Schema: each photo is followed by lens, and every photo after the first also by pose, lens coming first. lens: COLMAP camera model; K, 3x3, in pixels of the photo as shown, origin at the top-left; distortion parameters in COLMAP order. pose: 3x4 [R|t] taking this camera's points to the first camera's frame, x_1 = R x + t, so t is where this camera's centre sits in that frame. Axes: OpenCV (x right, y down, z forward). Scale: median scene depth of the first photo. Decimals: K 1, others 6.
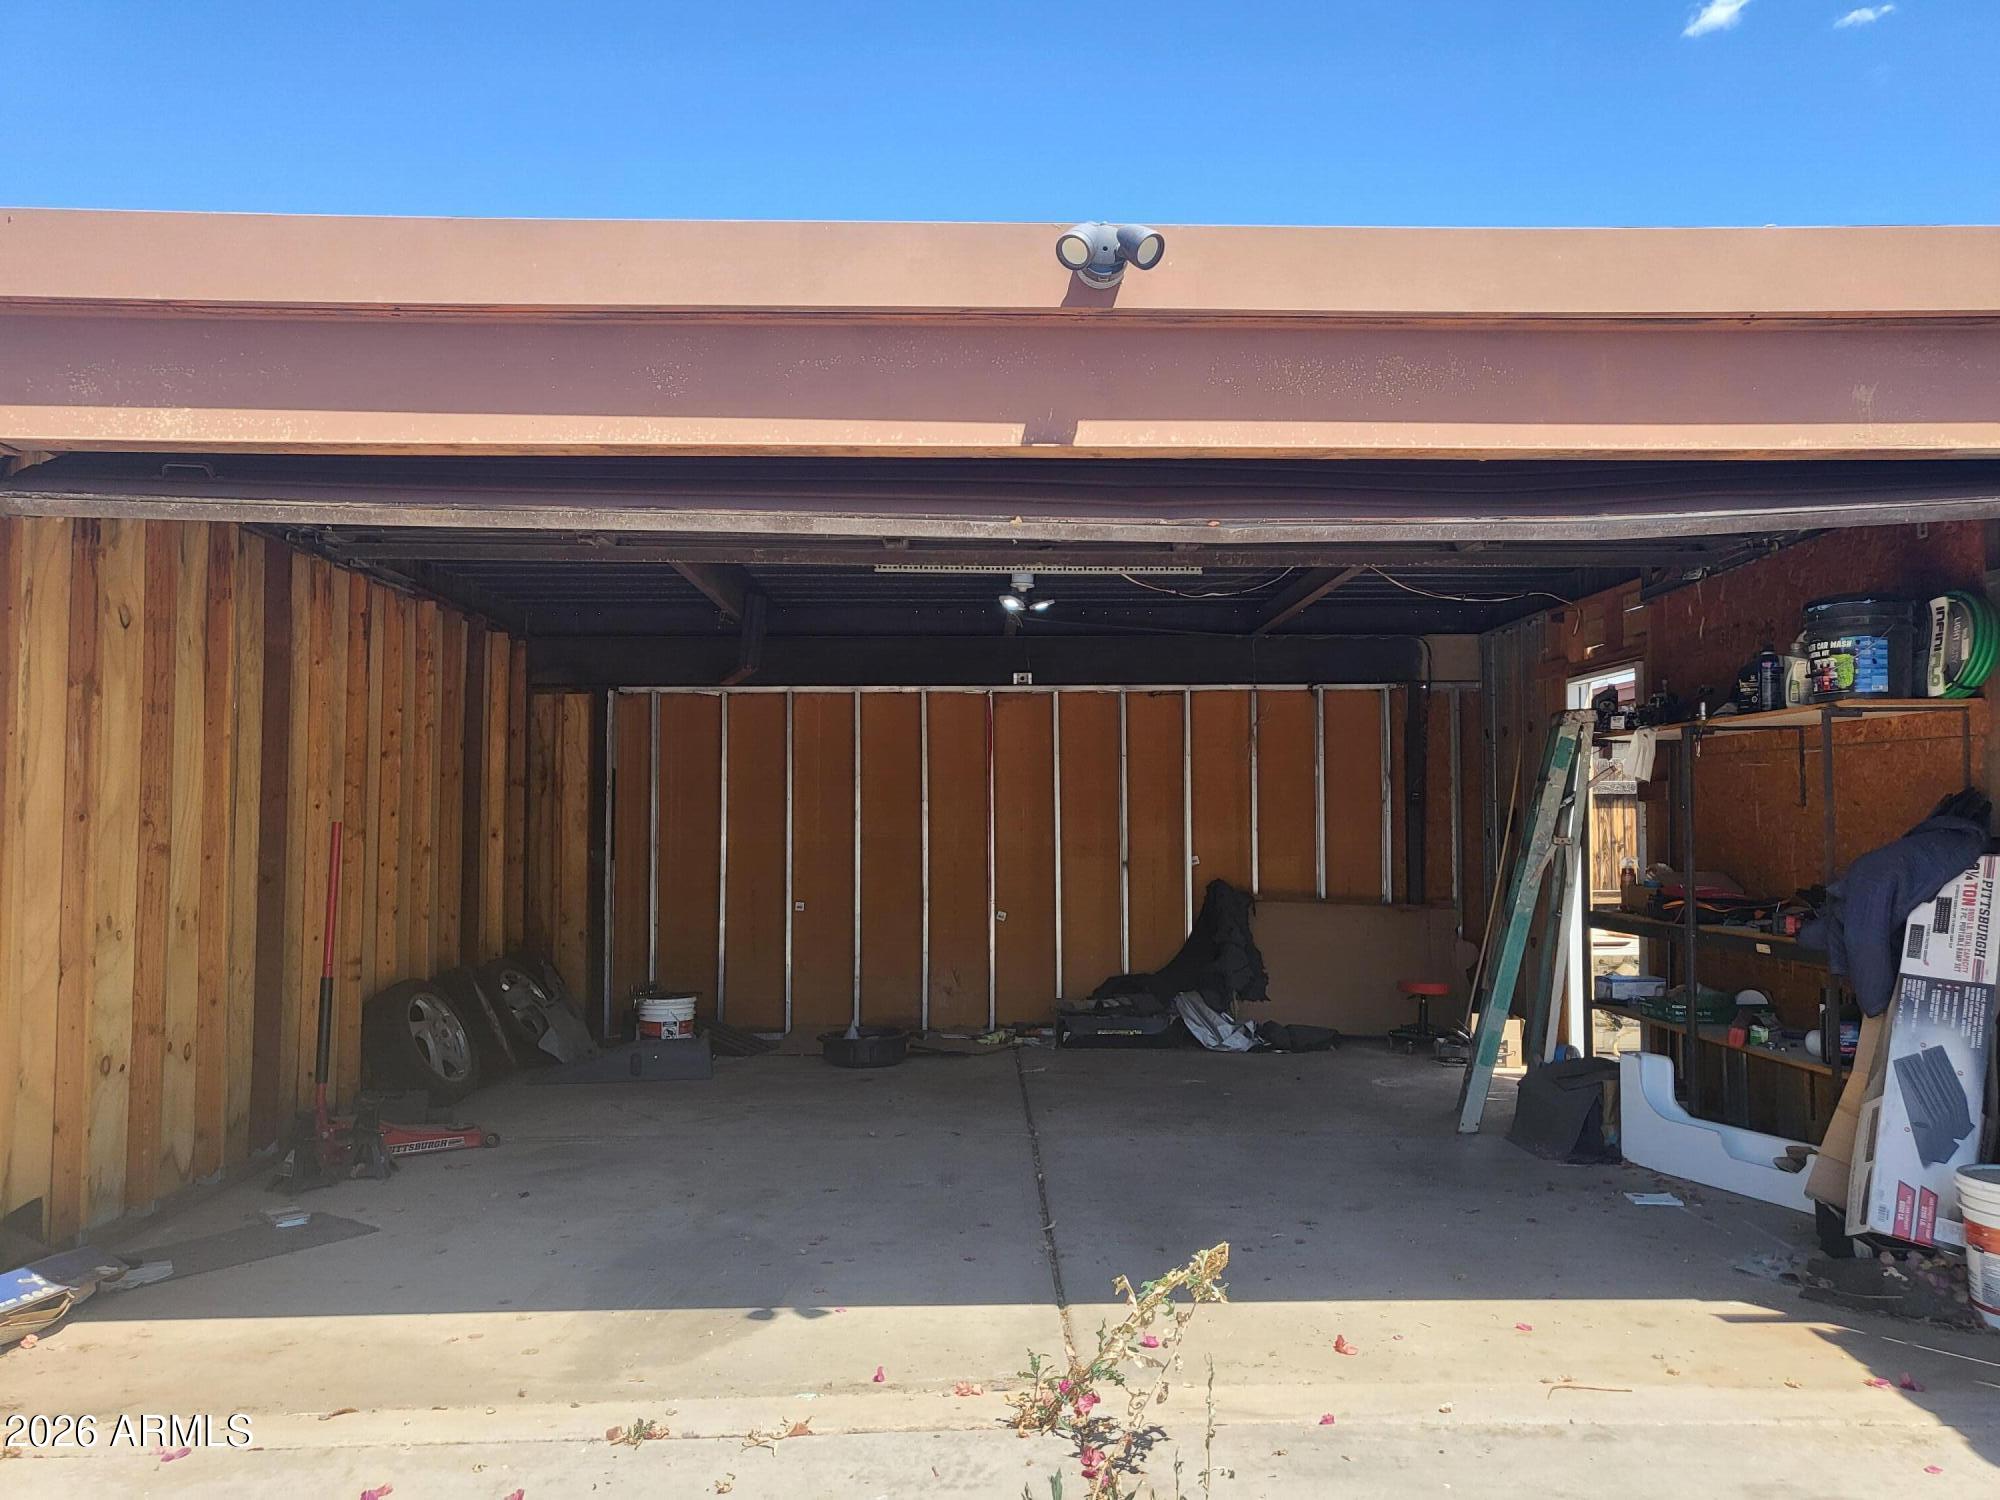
lens RADIAL K [[1525.2, 0, 1003.8], [0, 1525.2, 747.2], [0, 0, 1]] dist [-0.001008, 0.066245]
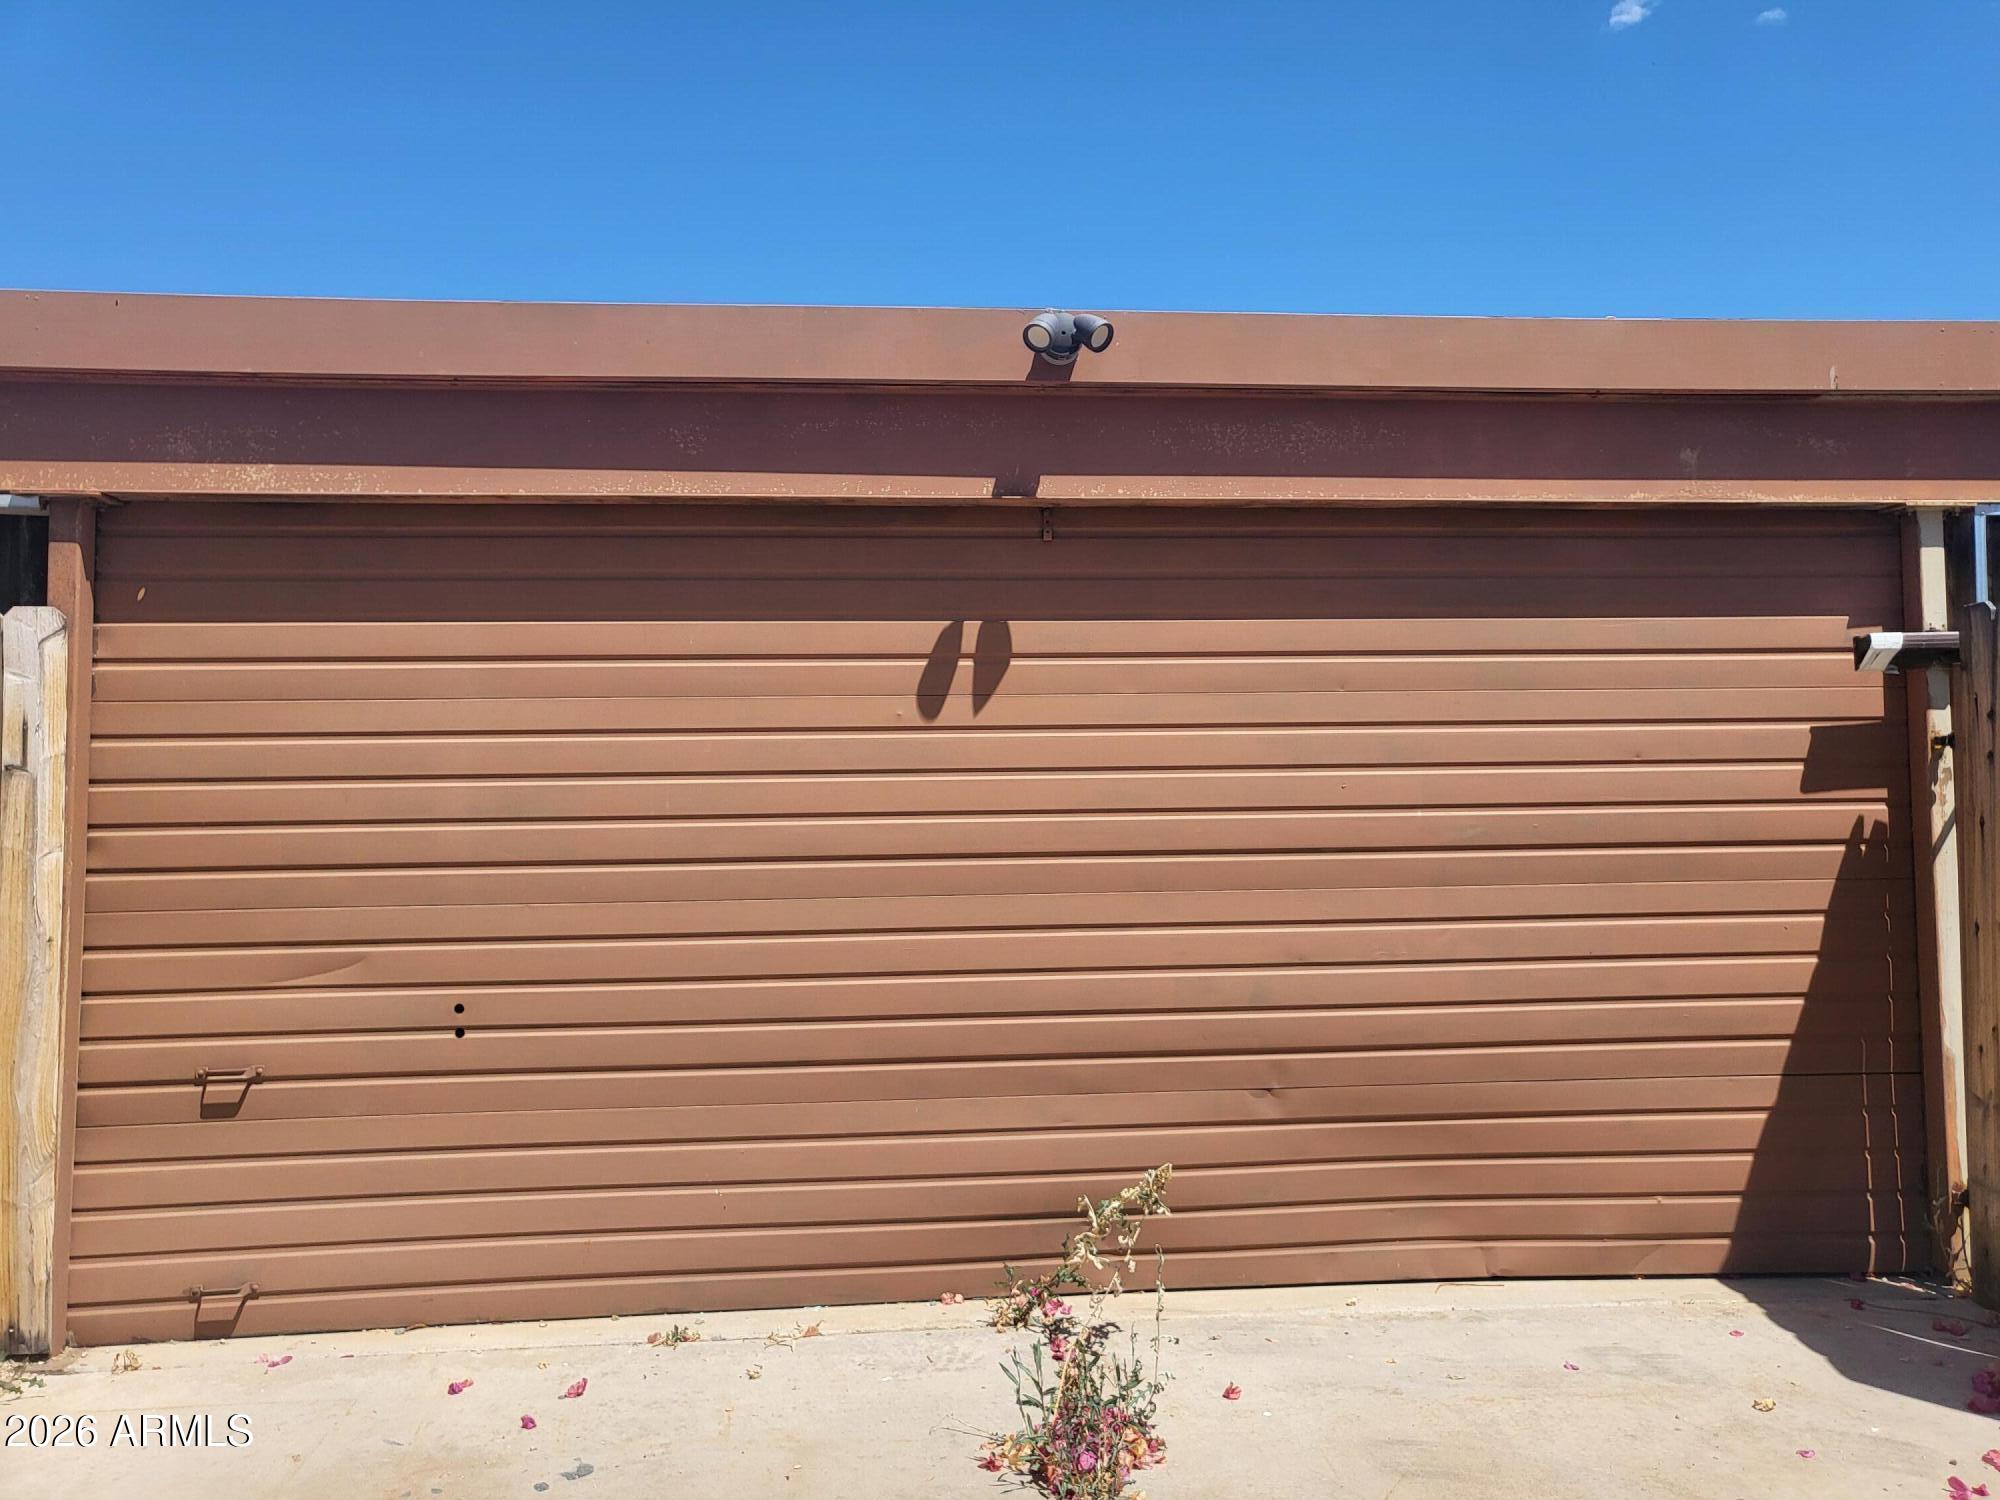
lens RADIAL K [[1525.2, 0, 1003.8], [0, 1525.2, 747.2], [0, 0, 1]] dist [-0.001008, 0.066245]
pose [[0.998879, -0.006400, 0.046908, -0.037712], [0.006136, 0.999965, 0.005772, -0.011915], [-0.046944, -0.005478, 0.998883, -0.185332]]
